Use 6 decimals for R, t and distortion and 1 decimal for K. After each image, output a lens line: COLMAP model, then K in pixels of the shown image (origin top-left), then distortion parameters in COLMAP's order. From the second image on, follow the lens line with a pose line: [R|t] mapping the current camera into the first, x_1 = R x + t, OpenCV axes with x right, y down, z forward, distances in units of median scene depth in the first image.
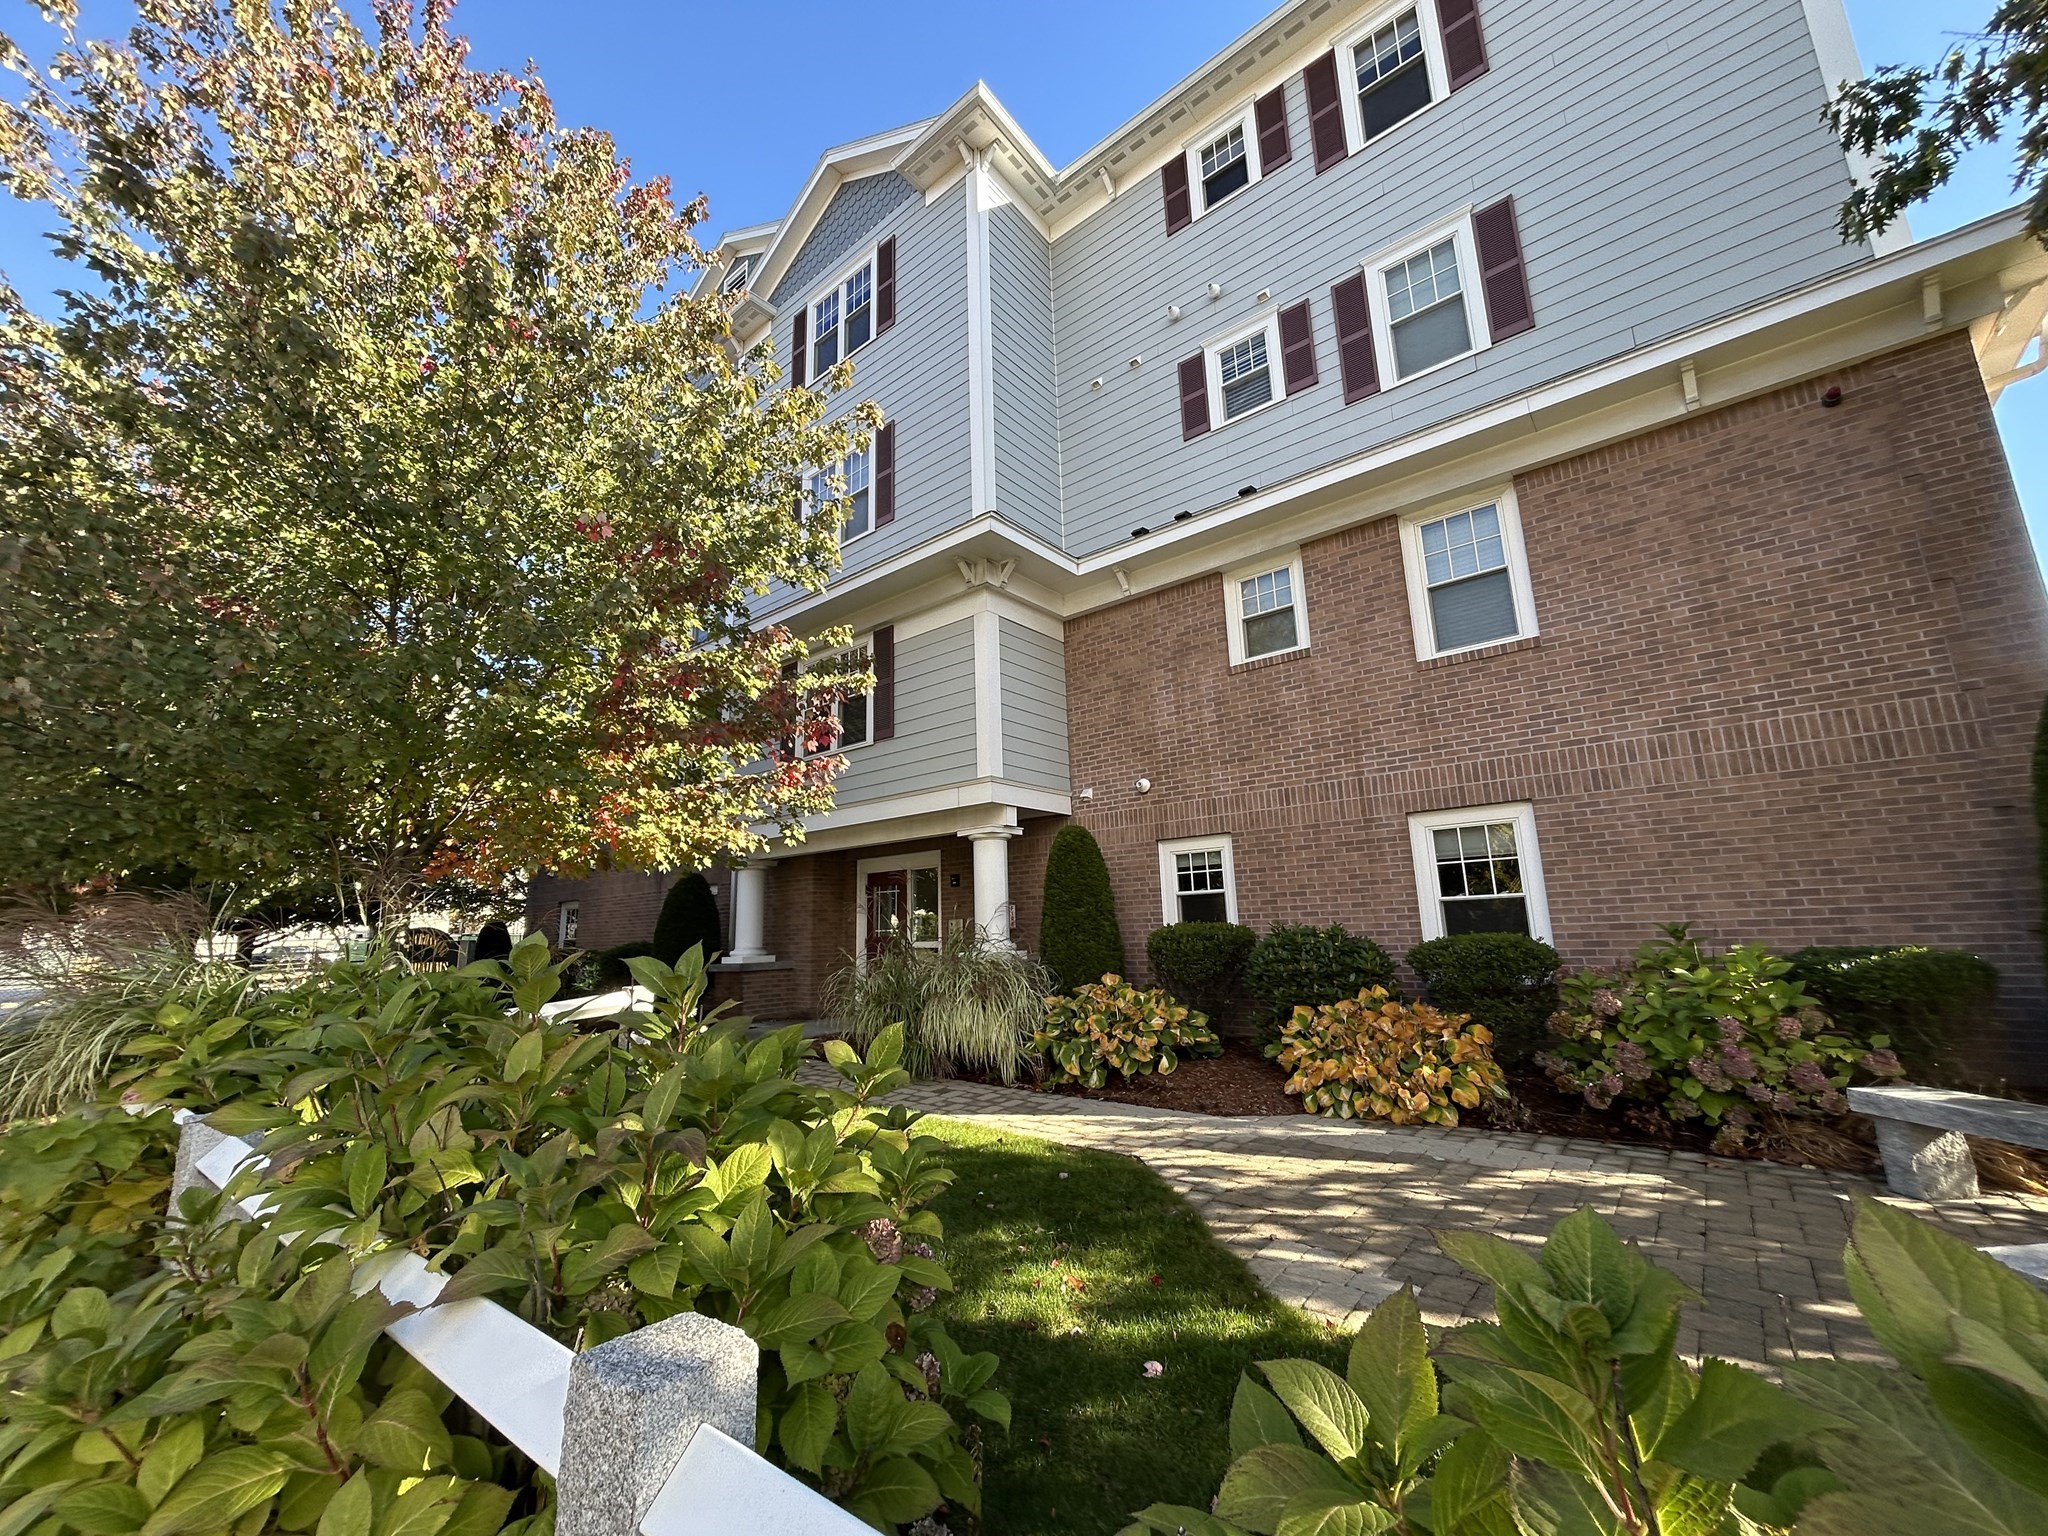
lens RADIAL K [[818.2, 0, 1023.4], [0, 818.2, 769.3], [0, 0, 1]] dist [-0.001628, 0.001020]
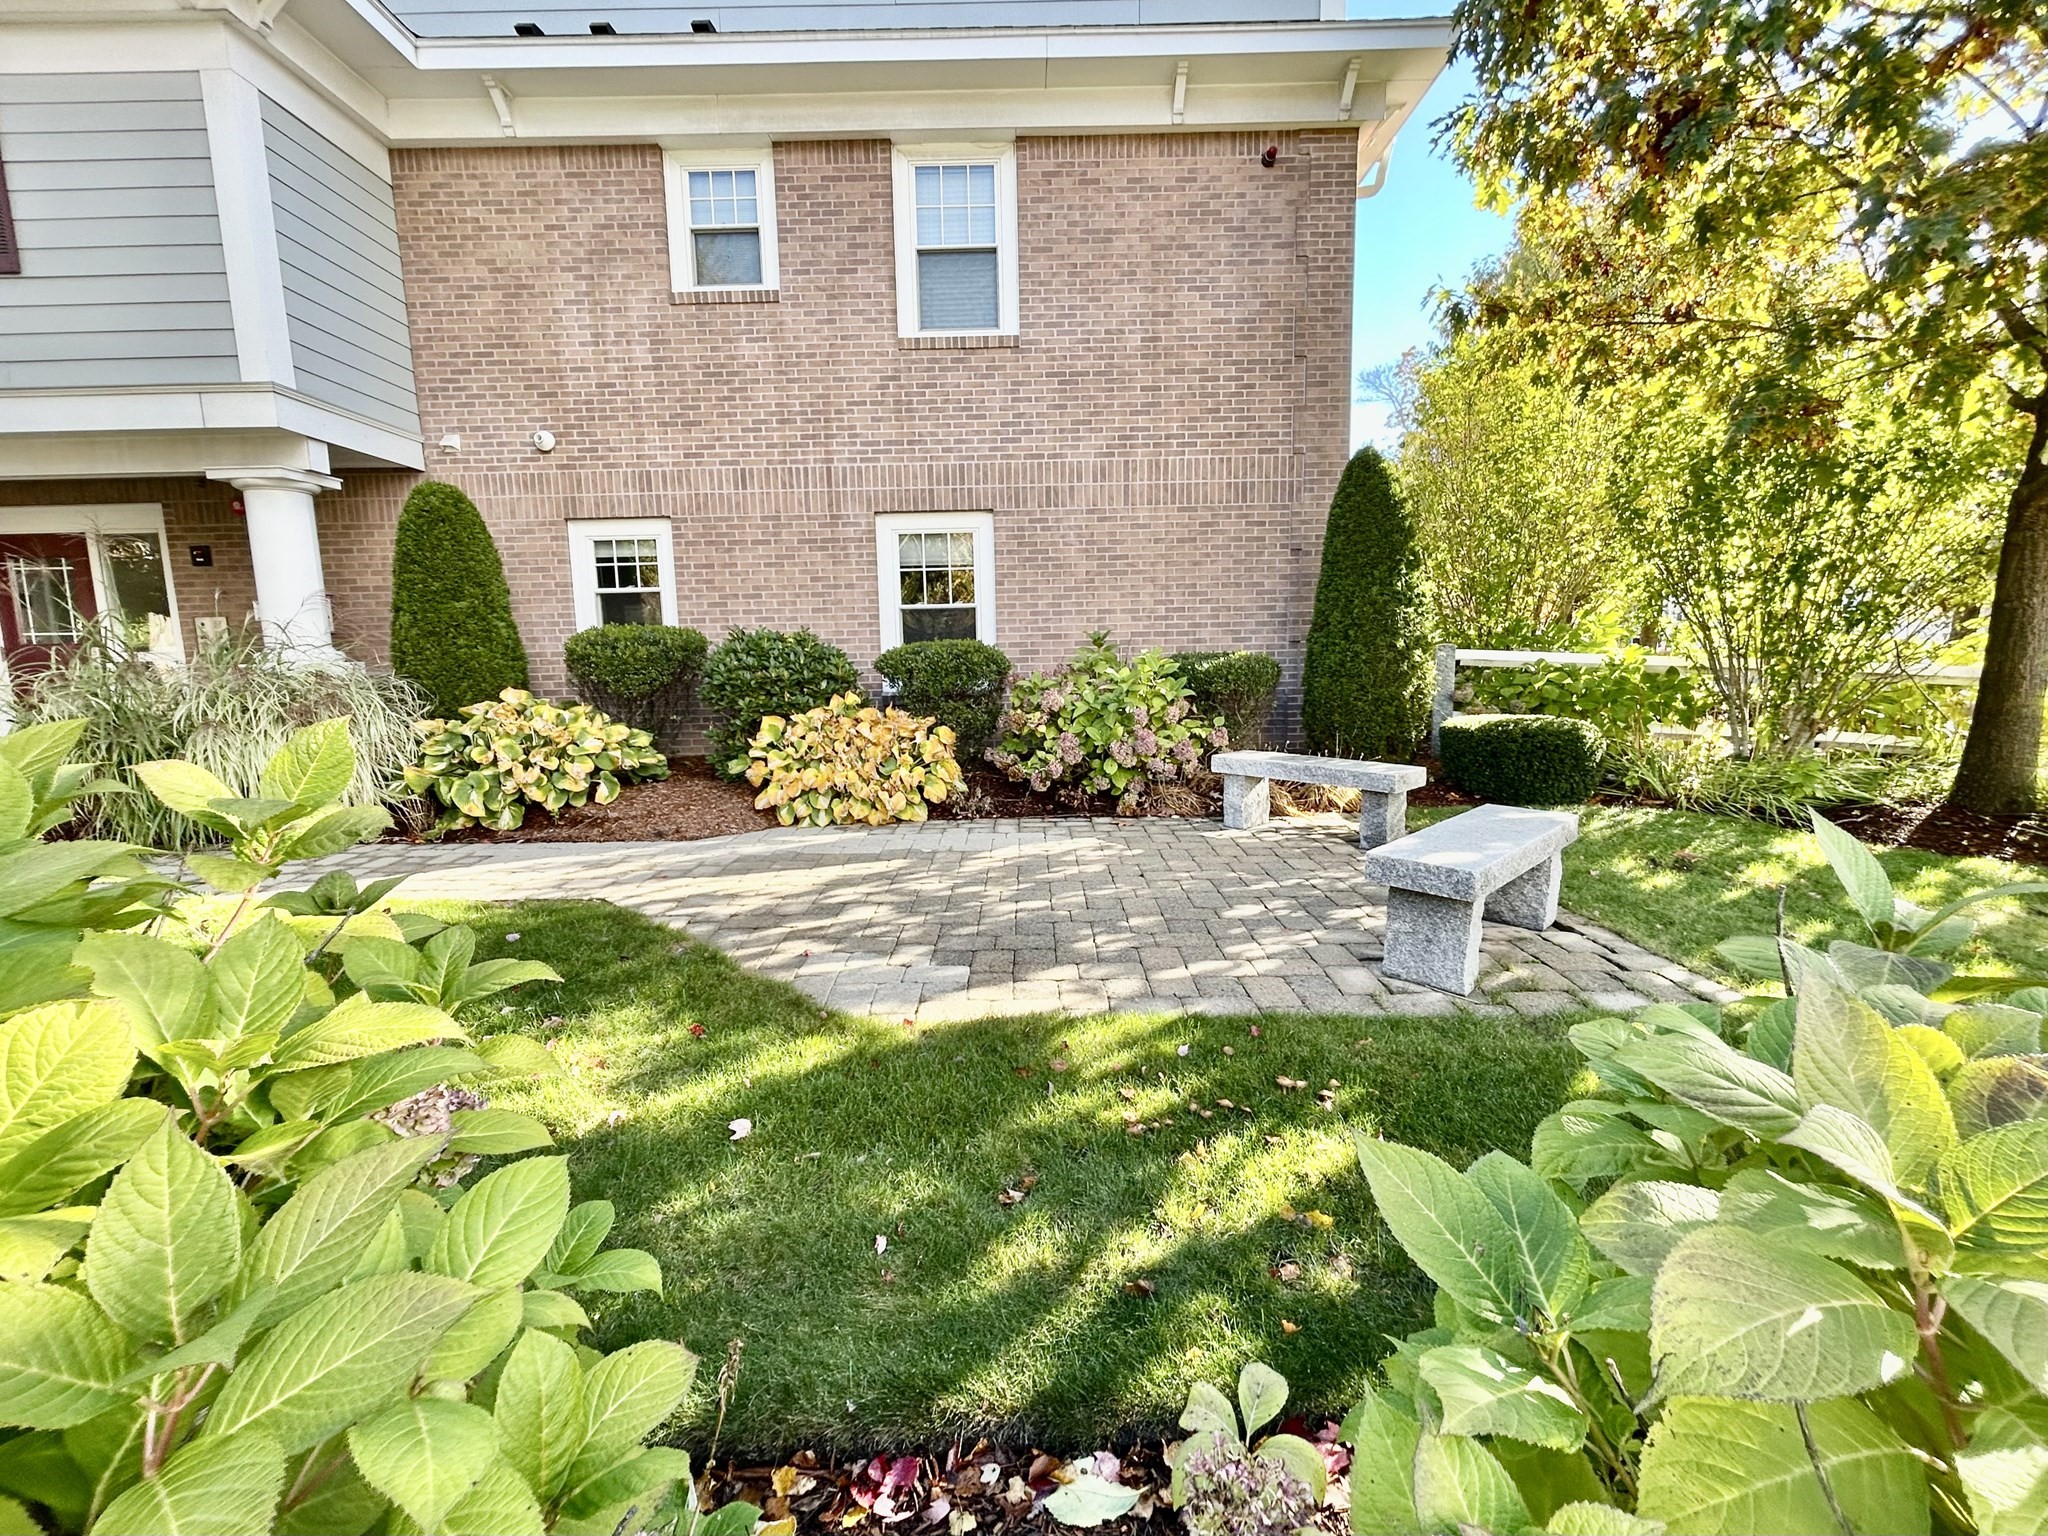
lens RADIAL K [[872.4, 0, 1023.1], [0, 872.4, 766.7], [0, 0, 1]] dist [-0.001437, 0.001979]
pose [[0.772798, -0.074130, 0.630308, -0.051836], [-0.130162, 0.953530, 0.271731, 0.043325], [-0.621161, -0.292035, 0.727238, 0.109122]]
